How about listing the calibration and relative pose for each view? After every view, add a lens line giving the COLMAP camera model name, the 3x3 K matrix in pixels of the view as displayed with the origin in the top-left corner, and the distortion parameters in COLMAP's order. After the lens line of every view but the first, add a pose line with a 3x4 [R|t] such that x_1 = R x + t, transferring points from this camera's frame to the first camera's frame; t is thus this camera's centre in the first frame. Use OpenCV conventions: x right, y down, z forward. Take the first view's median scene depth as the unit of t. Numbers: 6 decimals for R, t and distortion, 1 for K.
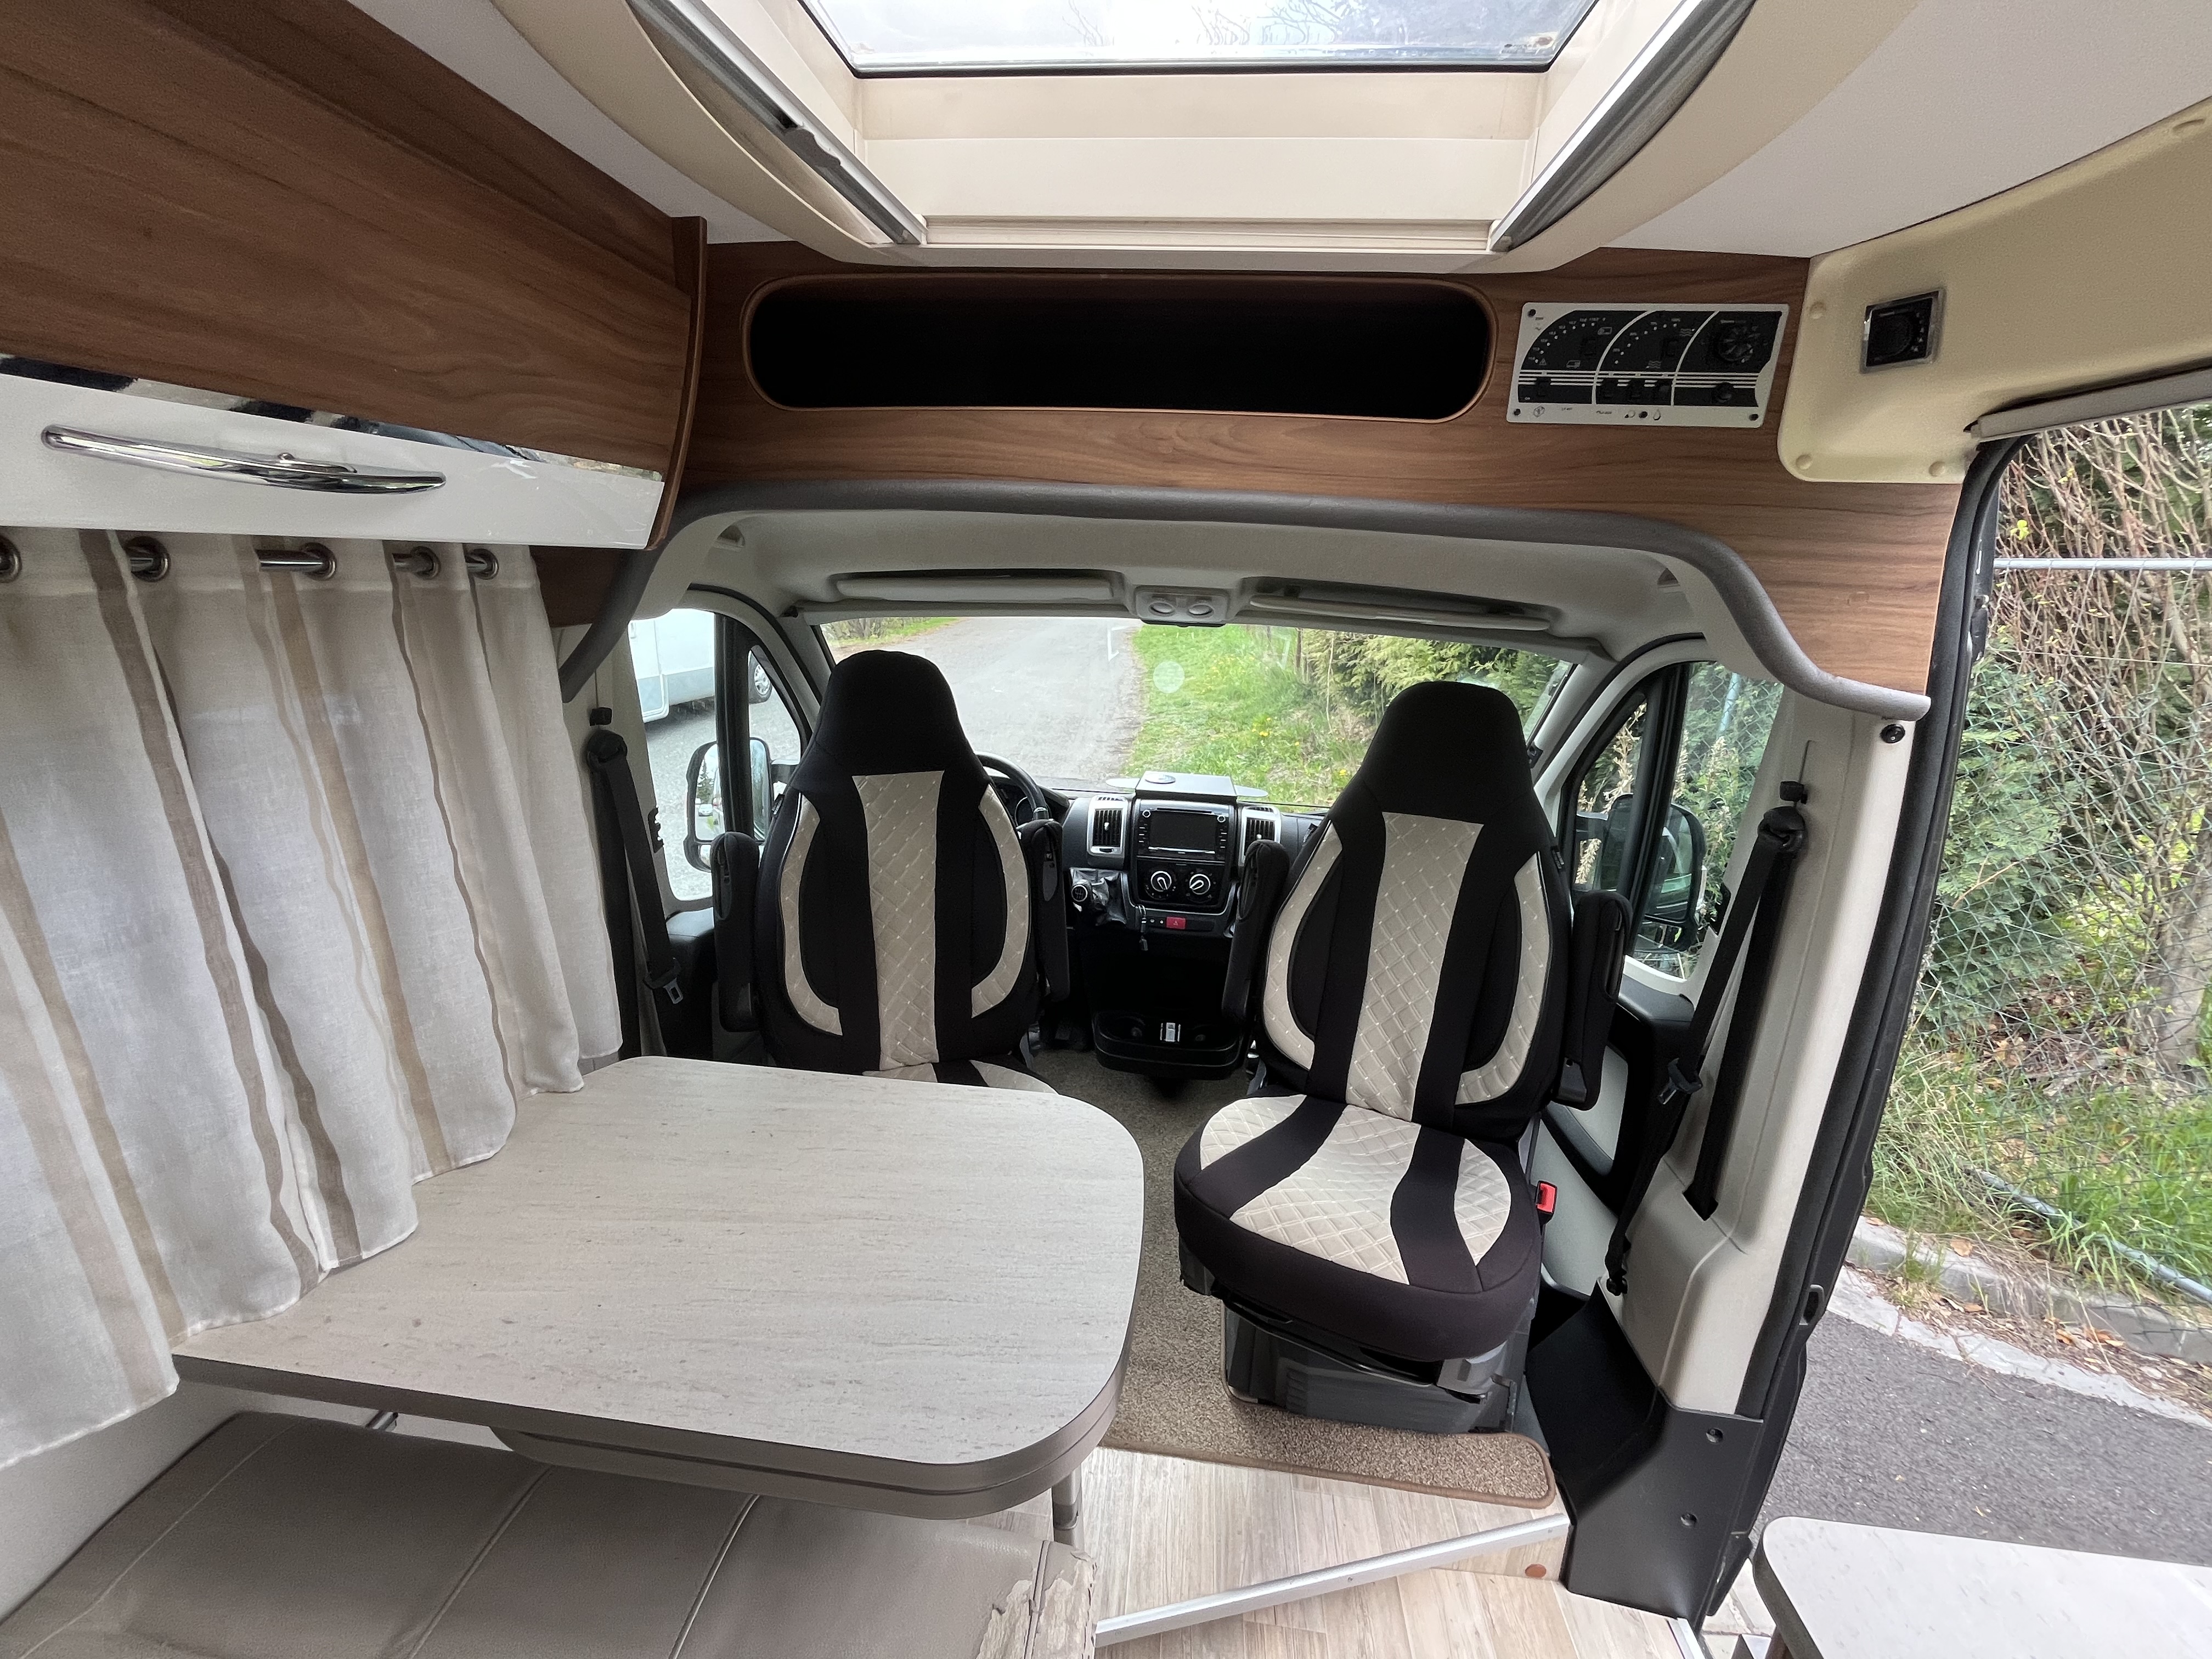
lens RADIAL K [[898.4, 0, 1102.0], [0, 898.4, 835.7], [0, 0, 1]] dist [-0.002710, -0.000692]
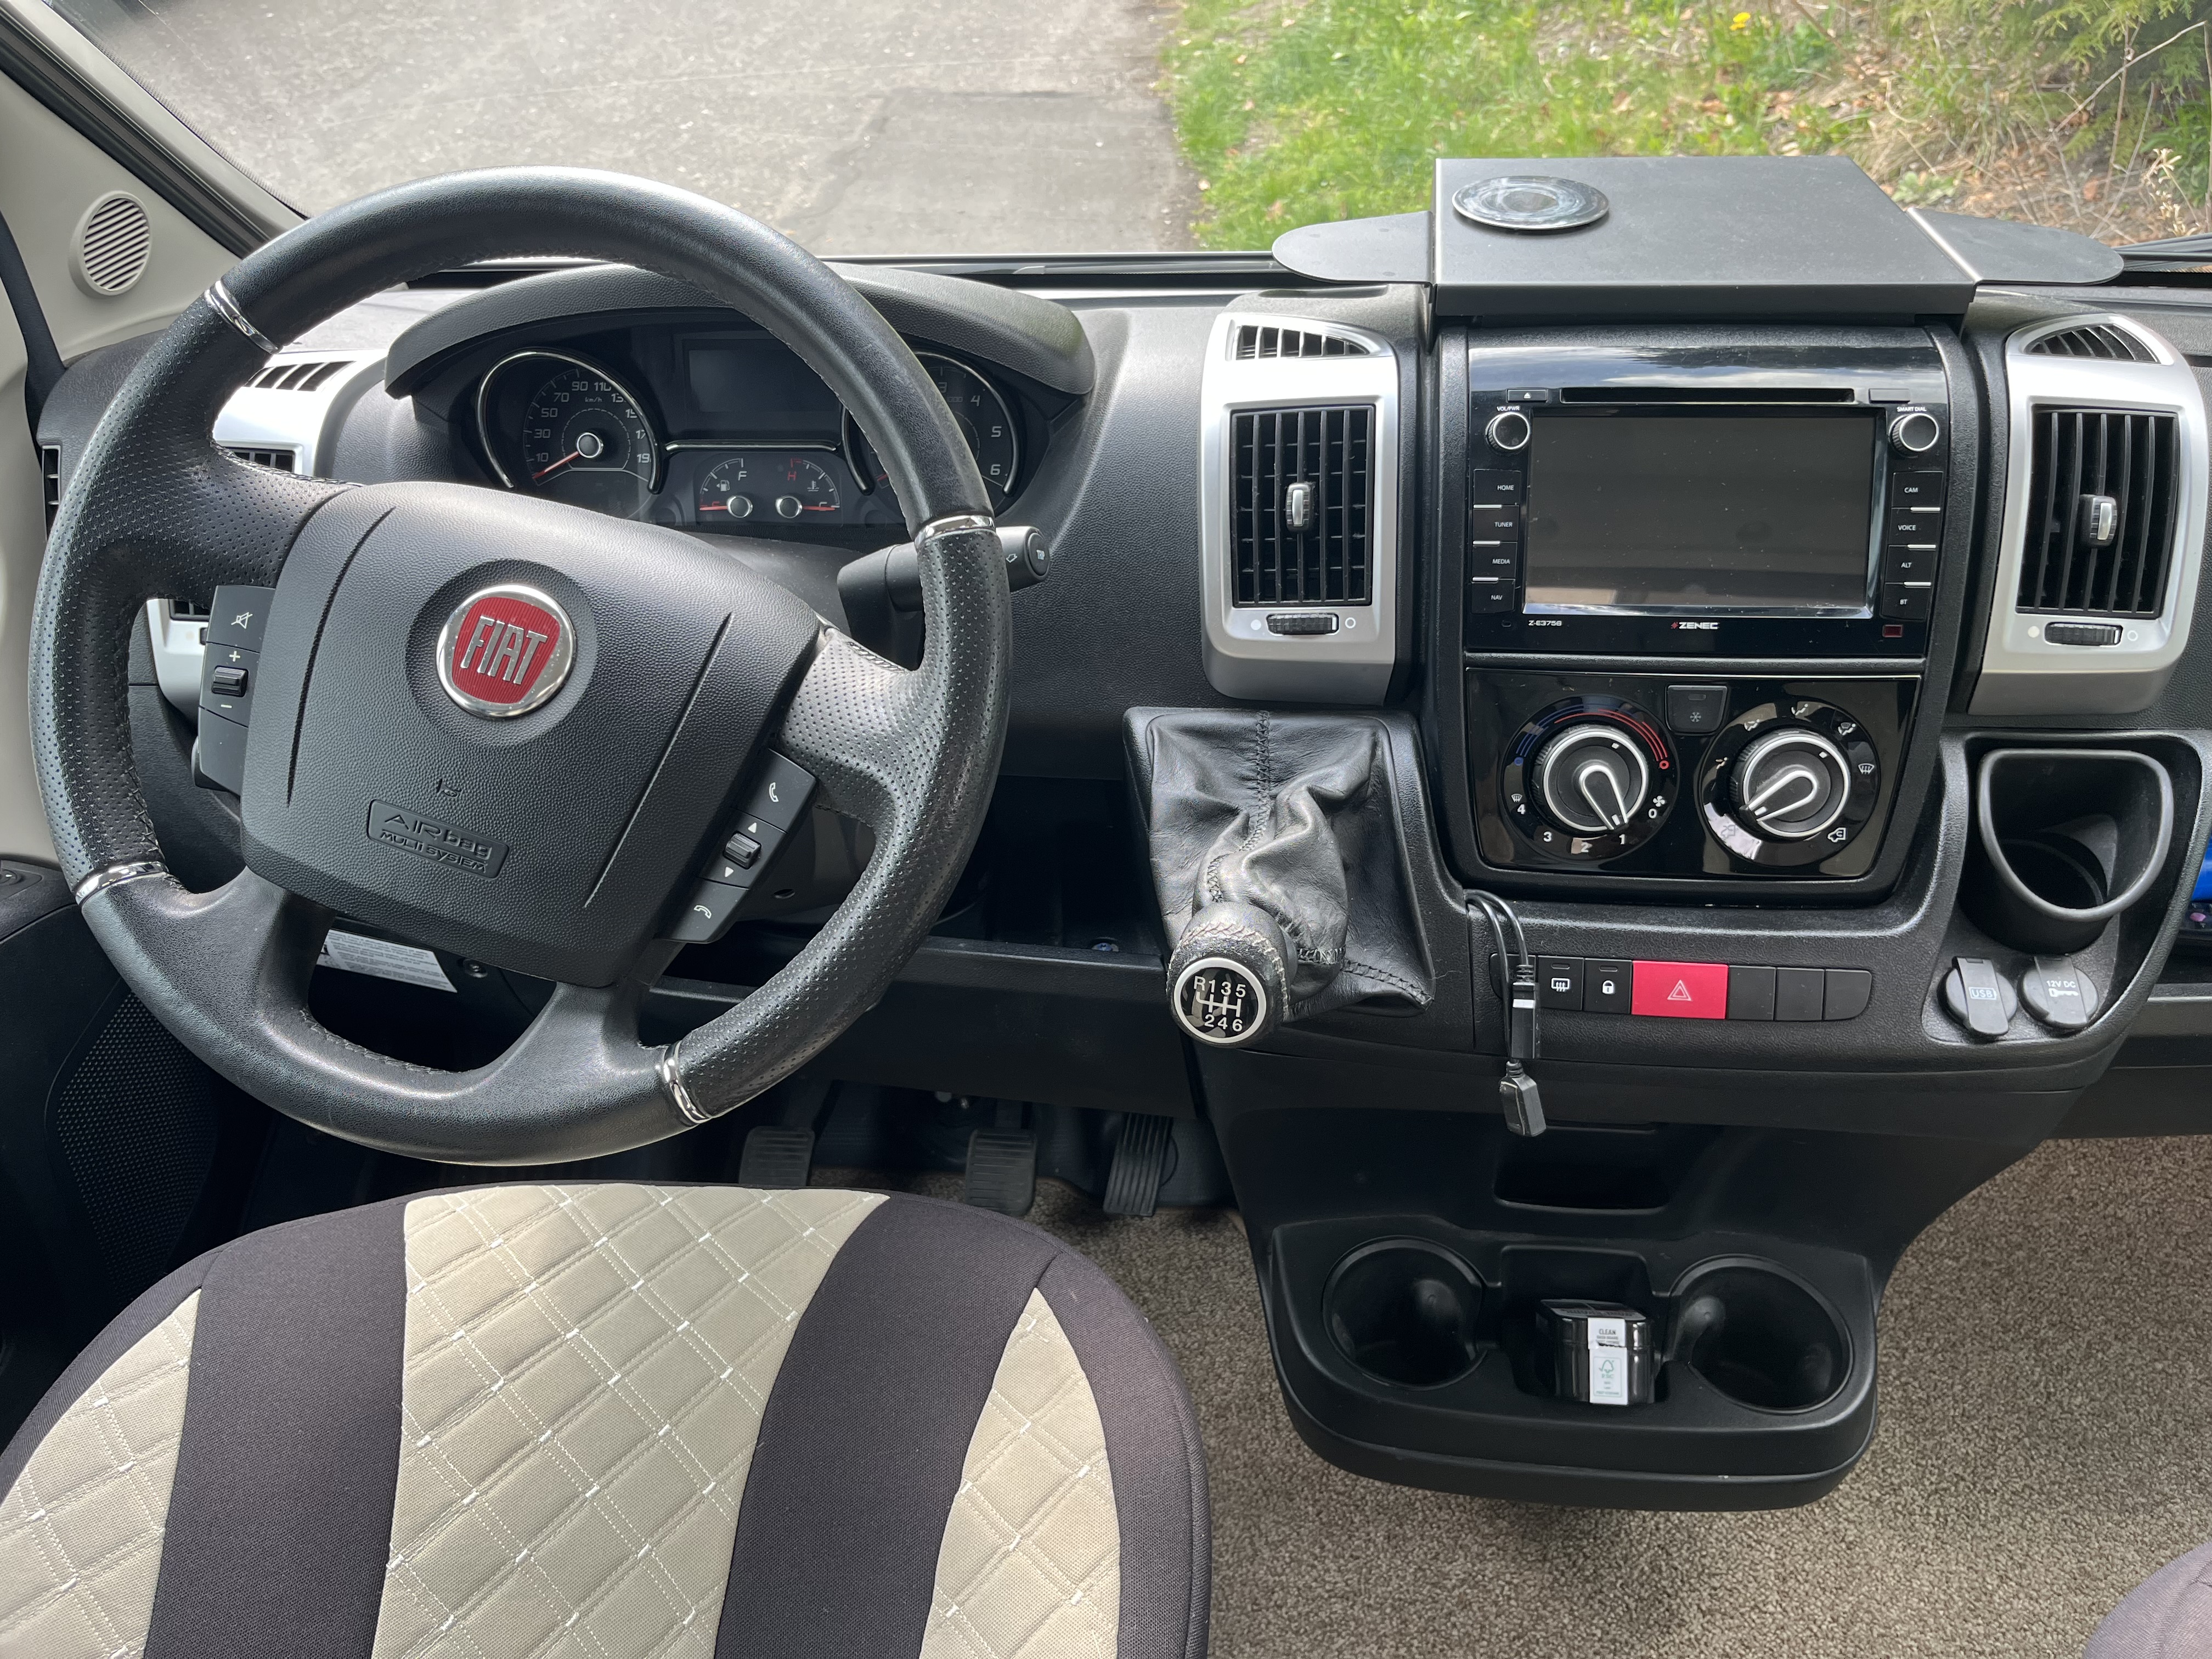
lens RADIAL K [[1685.3, 0, 1114.0], [0, 1685.3, 819.3], [0, 0, 1]] dist [0.042883, -0.054761]
pose [[0.997081, -0.073090, -0.022058, -0.032804], [0.076196, 0.934591, 0.347467, -0.078095], [-0.004781, -0.348134, 0.937433, 0.632232]]
